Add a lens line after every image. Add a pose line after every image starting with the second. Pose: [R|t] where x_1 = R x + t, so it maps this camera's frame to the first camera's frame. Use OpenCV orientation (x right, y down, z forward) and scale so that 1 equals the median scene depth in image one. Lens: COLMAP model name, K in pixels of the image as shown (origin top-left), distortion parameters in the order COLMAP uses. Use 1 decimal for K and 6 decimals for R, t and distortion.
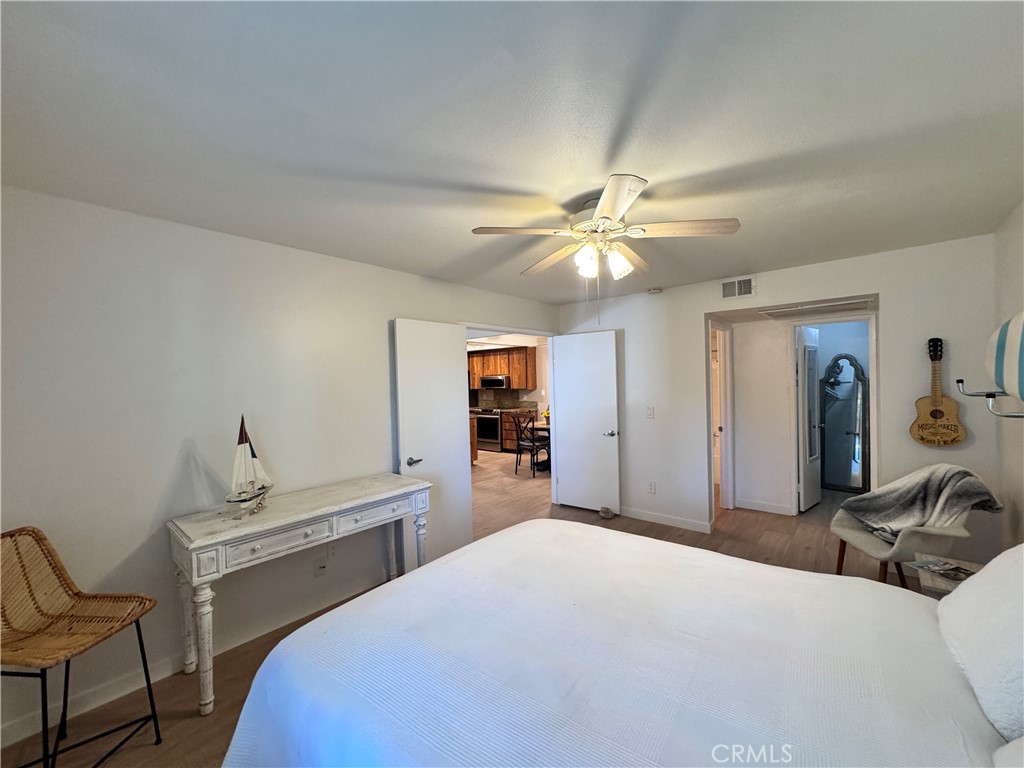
lens RADIAL K [[408.5, 0, 510.3], [0, 408.5, 384.4], [0, 0, 1]] dist [-0.000437, -0.000460]
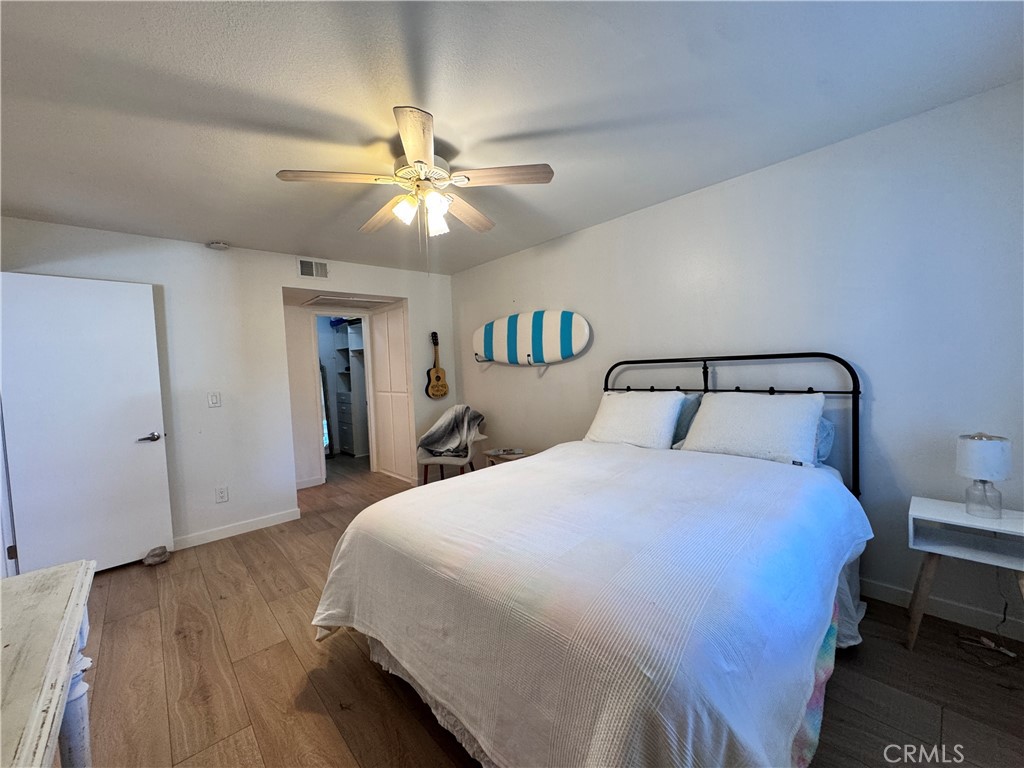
lens RADIAL K [[408.5, 0, 518.2], [0, 408.5, 381.2], [0, 0, 1]] dist [-0.000437, -0.000460]
pose [[0.108273, -0.021485, 0.993889, -0.417483], [0.049177, 0.998658, 0.016231, 0.056036], [-0.992904, 0.047119, 0.109185, 0.386325]]
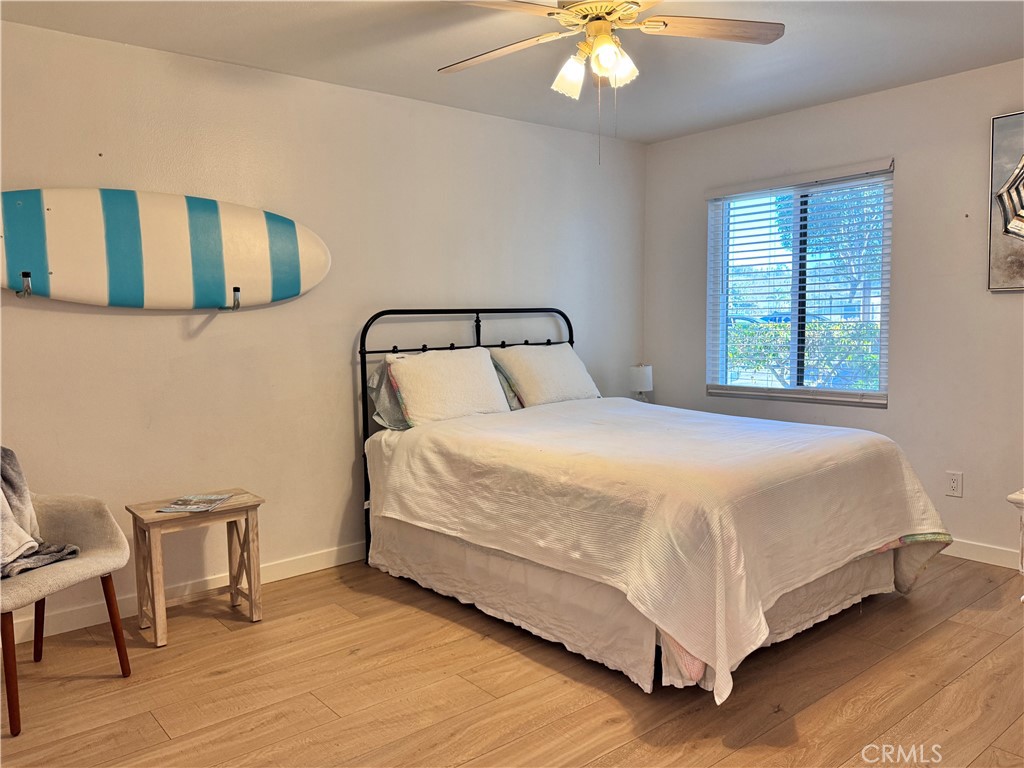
lens RADIAL K [[757.3, 0, 513.7], [0, 757.3, 381.0], [0, 0, 1]] dist [0.025629, -0.038370]
pose [[-0.985348, 0.027364, 0.168347, 0.087754], [0.041377, 0.995912, 0.080299, 0.060712], [-0.165461, 0.086088, -0.982452, 1.276267]]
